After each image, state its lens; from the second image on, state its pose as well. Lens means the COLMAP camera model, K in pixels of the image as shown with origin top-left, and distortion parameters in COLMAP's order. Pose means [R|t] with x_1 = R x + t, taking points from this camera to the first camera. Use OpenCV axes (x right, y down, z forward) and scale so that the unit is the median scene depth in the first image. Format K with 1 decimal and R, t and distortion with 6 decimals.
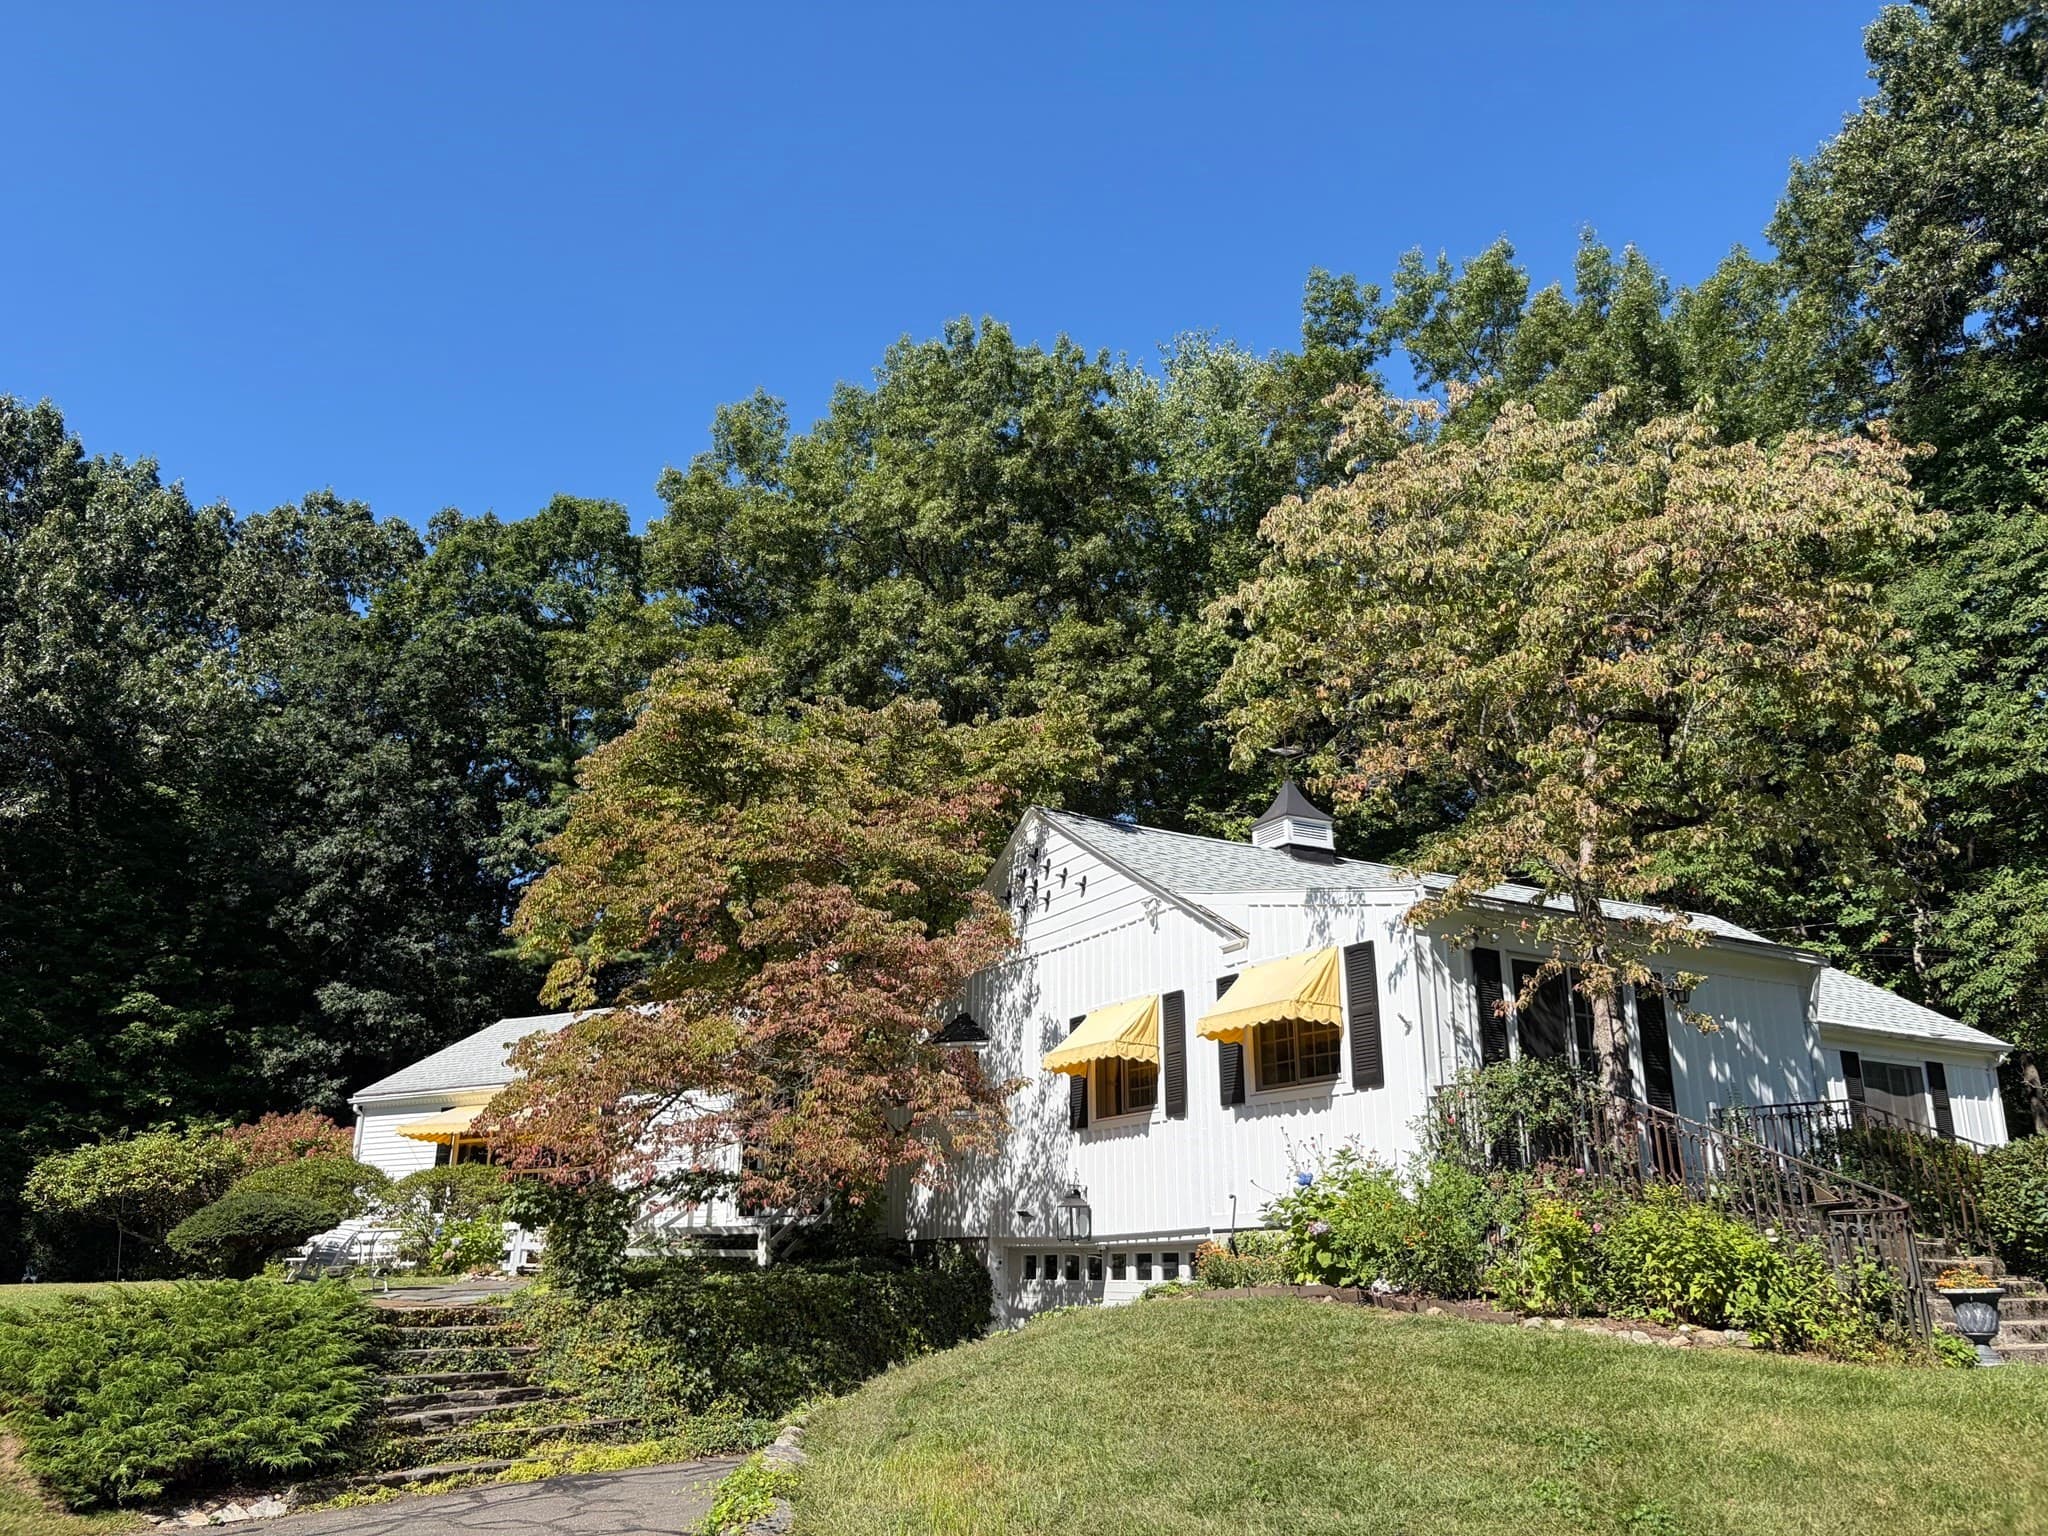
lens RADIAL K [[1505.9, 0, 1024.0], [0, 1505.9, 768.0], [0, 0, 1]] dist [0.003902, 0.003401]
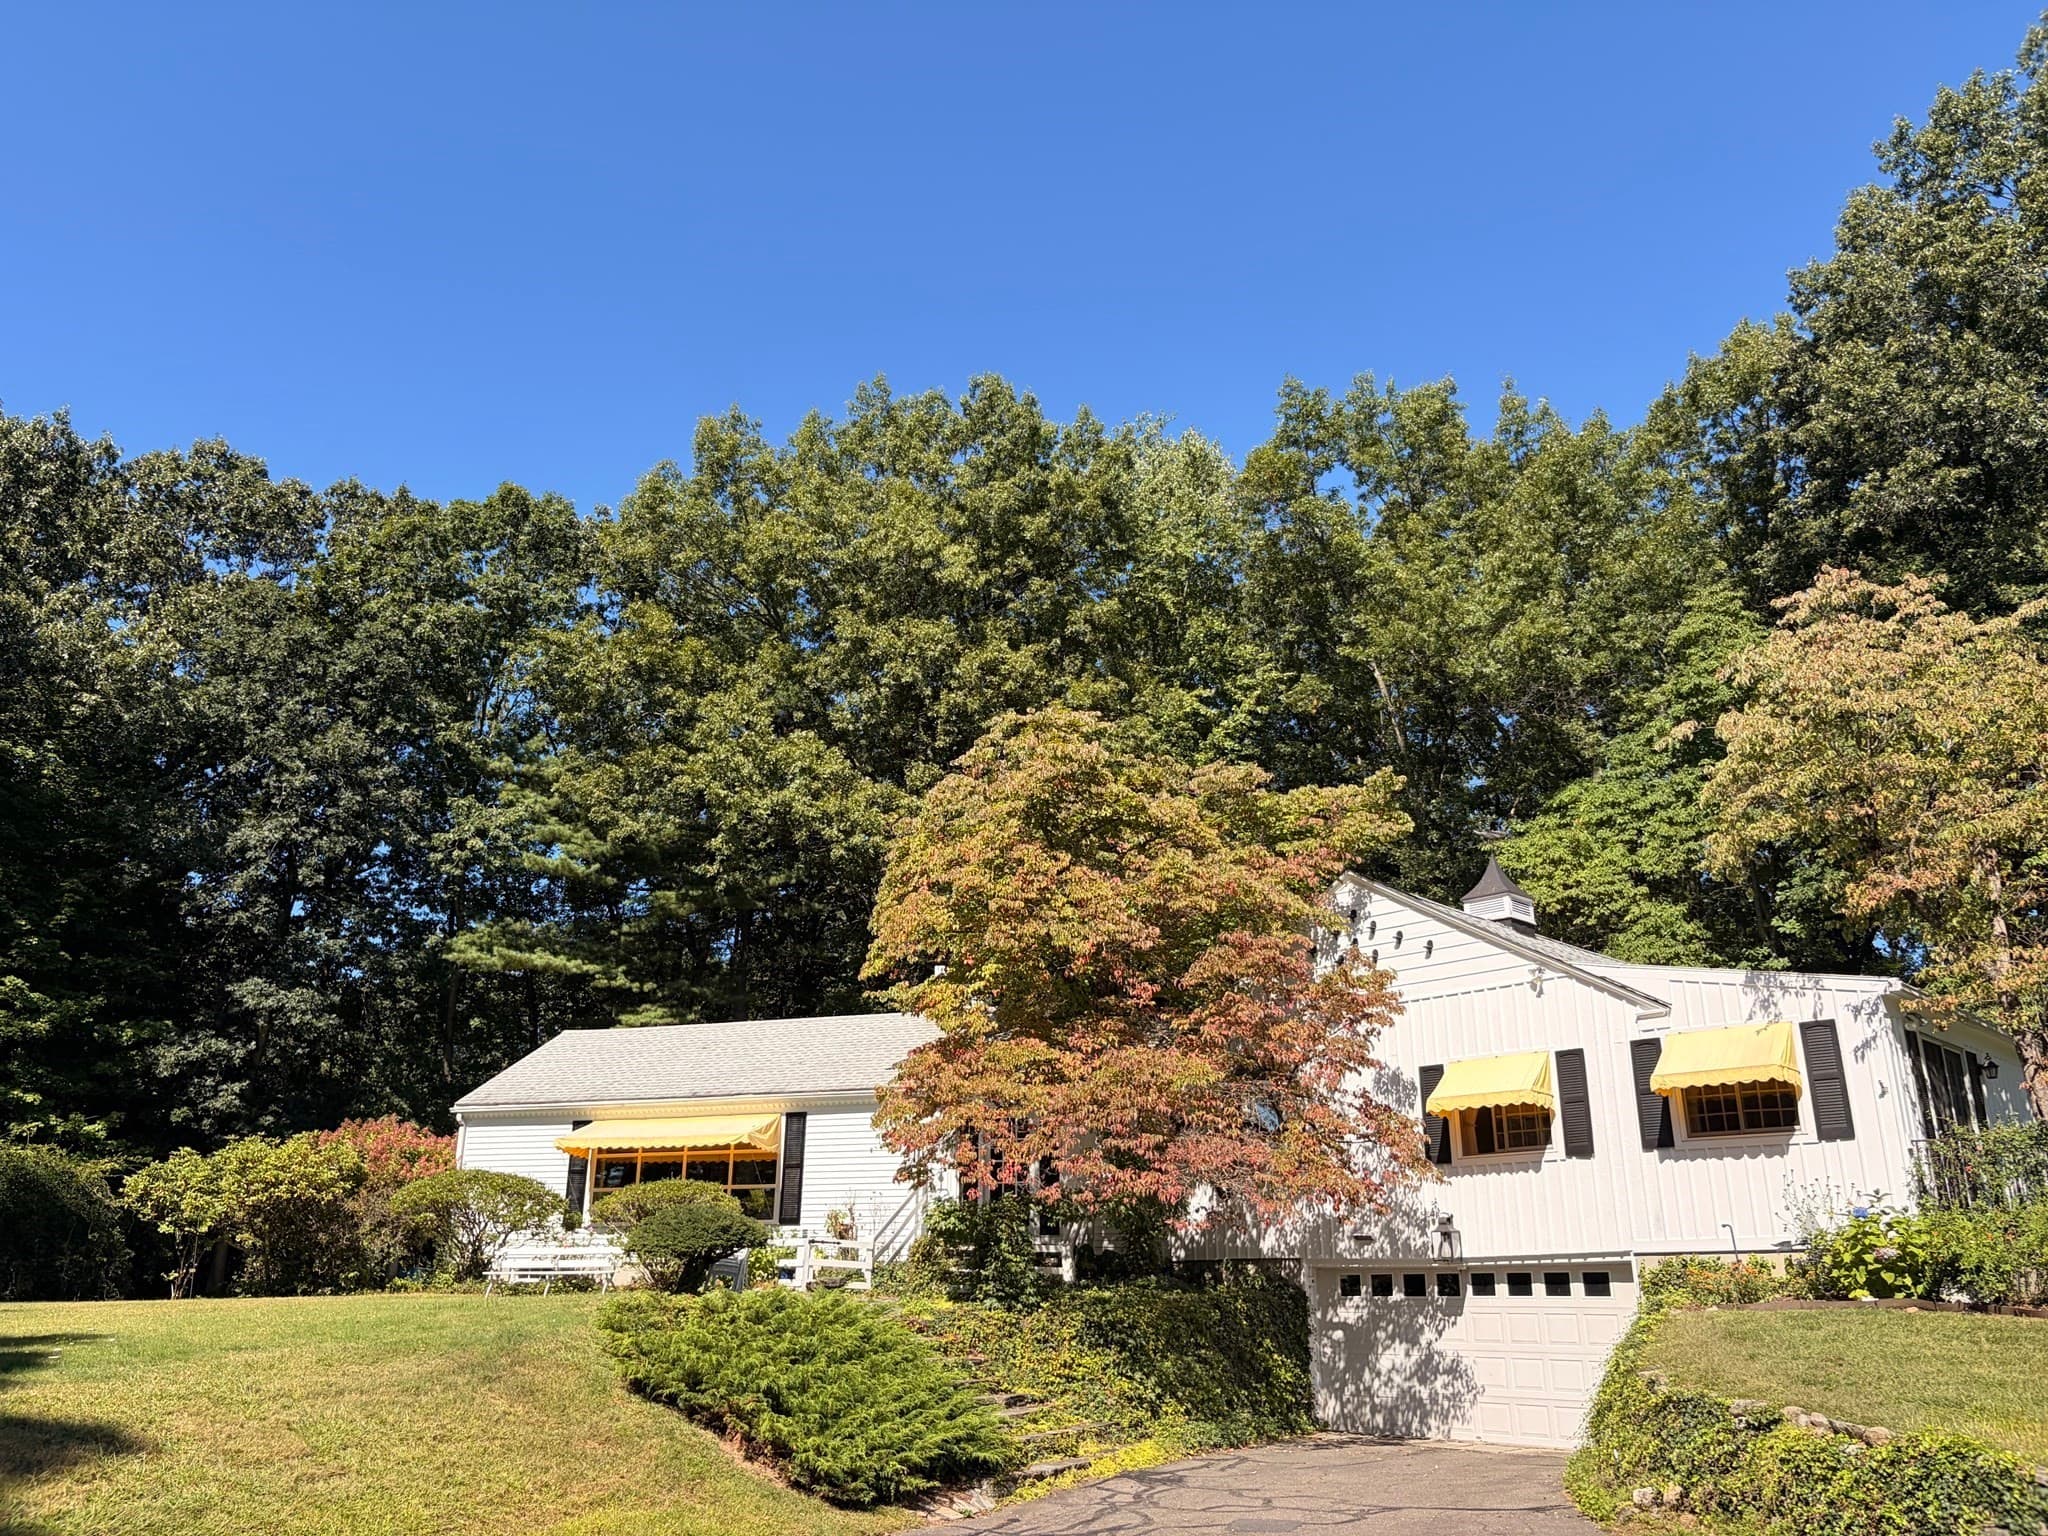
lens RADIAL K [[1501.2, 0, 1024.0], [0, 1501.2, 768.0], [0, 0, 1]] dist [0.004012, 0.005718]
pose [[0.966993, 0.089068, 0.238730, -0.472421], [-0.084622, 0.995996, -0.028832, 0.000580], [-0.240342, 0.007678, 0.970658, -0.026459]]
